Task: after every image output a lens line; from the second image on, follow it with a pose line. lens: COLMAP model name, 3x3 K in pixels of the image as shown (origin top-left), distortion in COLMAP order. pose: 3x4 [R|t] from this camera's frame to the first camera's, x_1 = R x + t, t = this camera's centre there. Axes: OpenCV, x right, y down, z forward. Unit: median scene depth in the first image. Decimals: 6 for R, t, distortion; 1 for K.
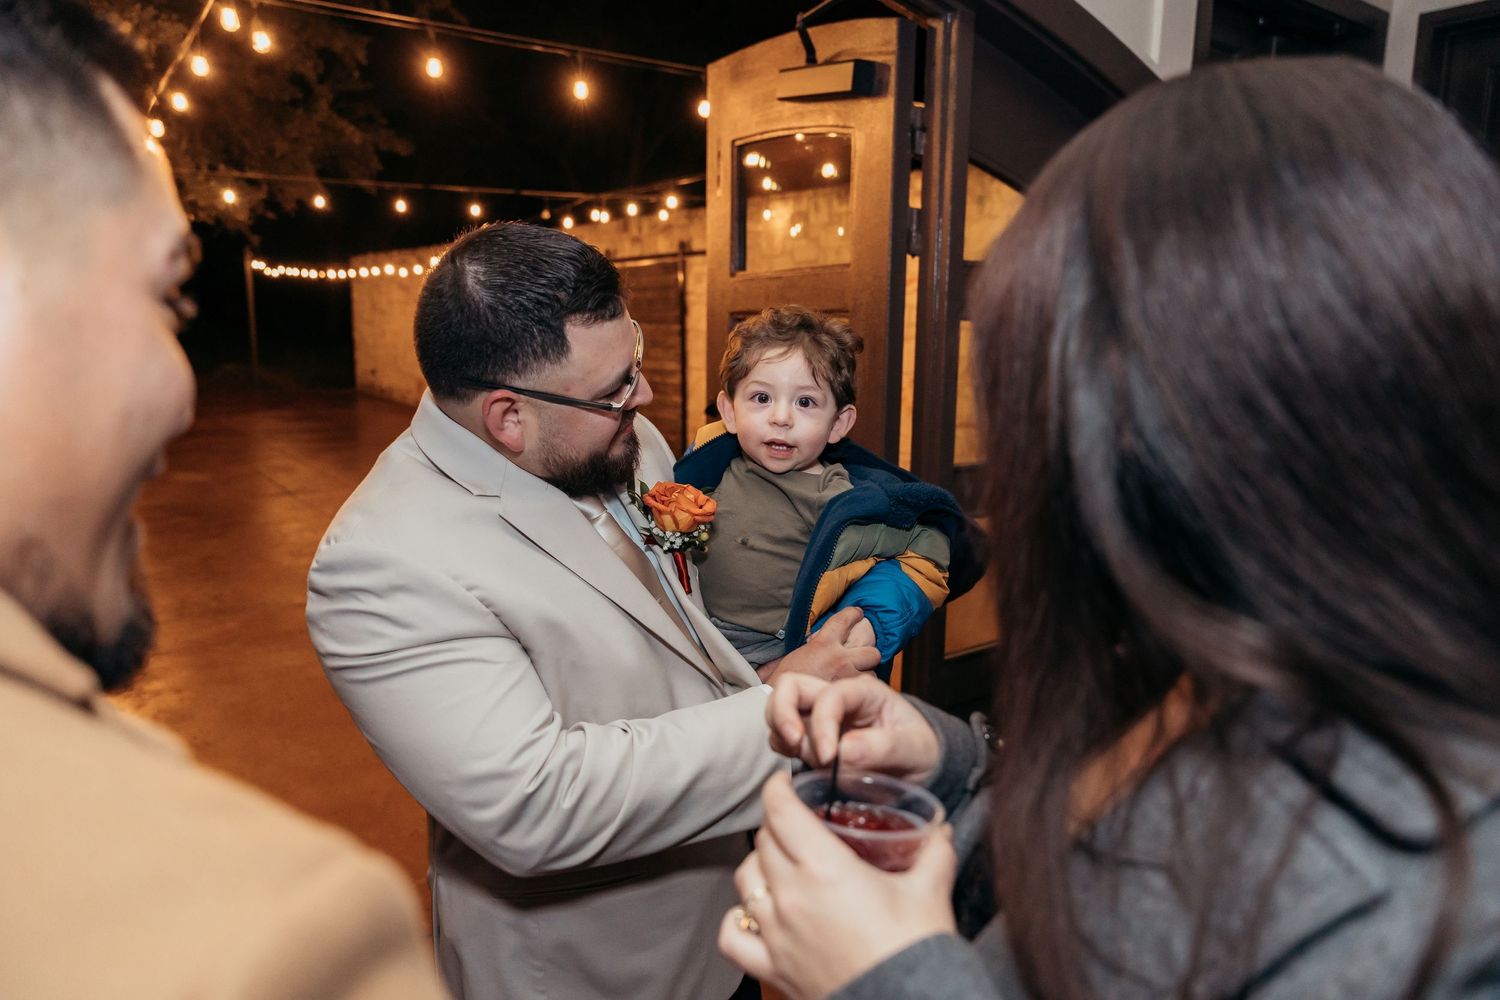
lens RADIAL K [[1026.3, 0, 748.6], [0, 1026.3, 500.7], [0, 0, 1]] dist [-0.002045, 0.000621]
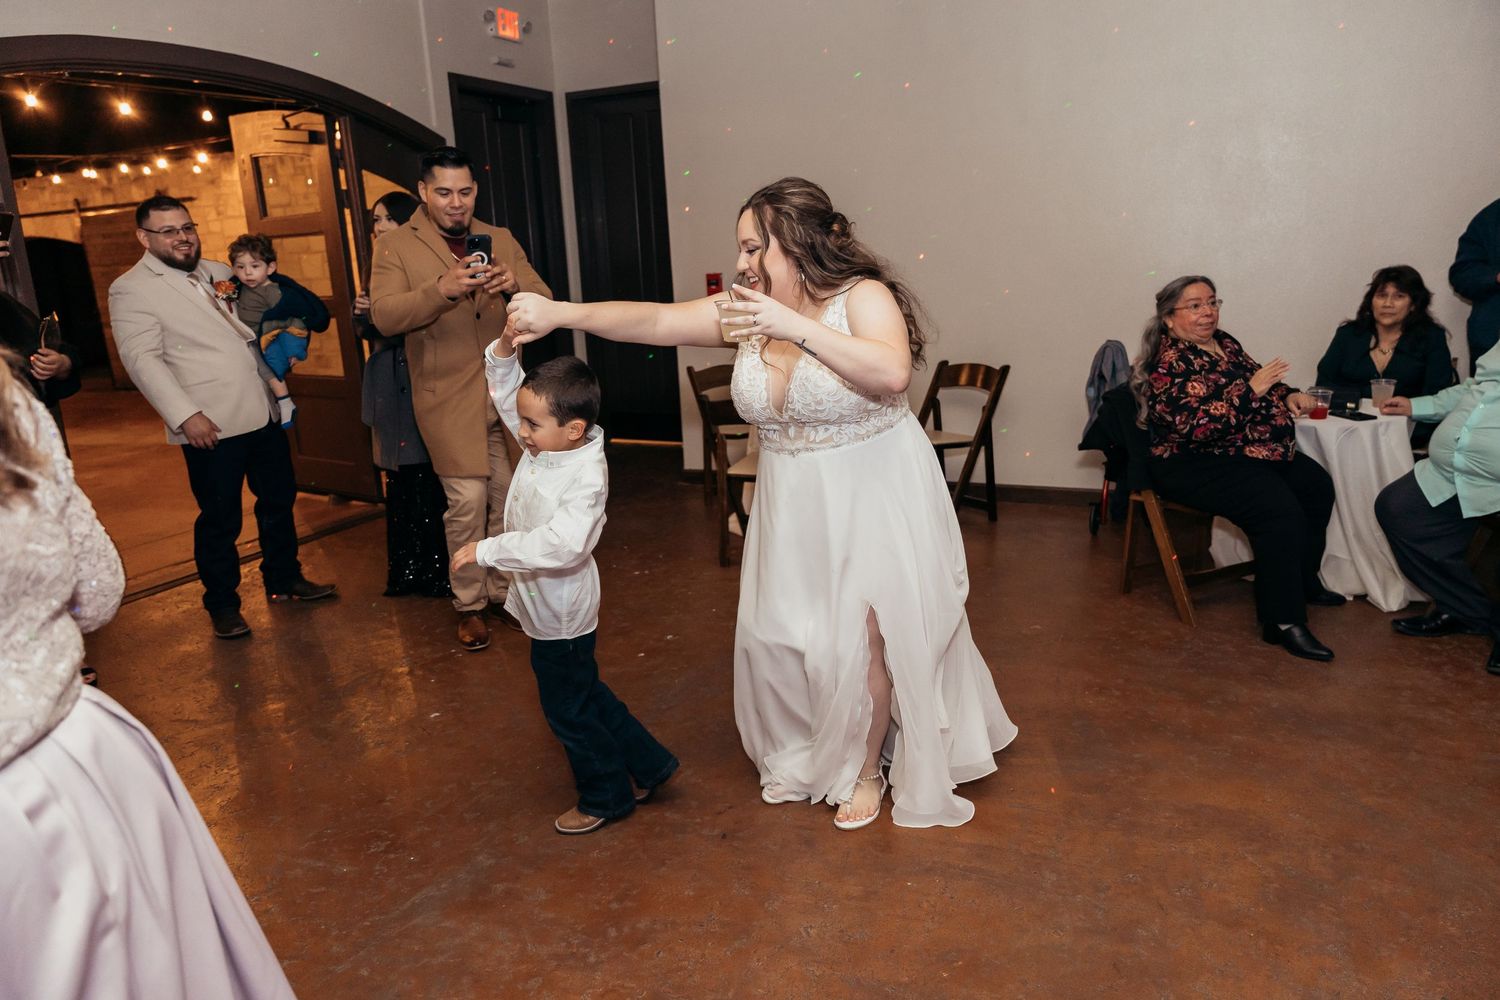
lens RADIAL K [[1026.3, 0, 751.6], [0, 1026.3, 498.9], [0, 0, 1]] dist [-0.002045, 0.000621]
pose [[0.885029, -0.159660, 0.437301, -0.045150], [0.132449, 0.986887, 0.092259, 0.094583], [-0.446297, -0.023732, 0.894570, -0.446202]]
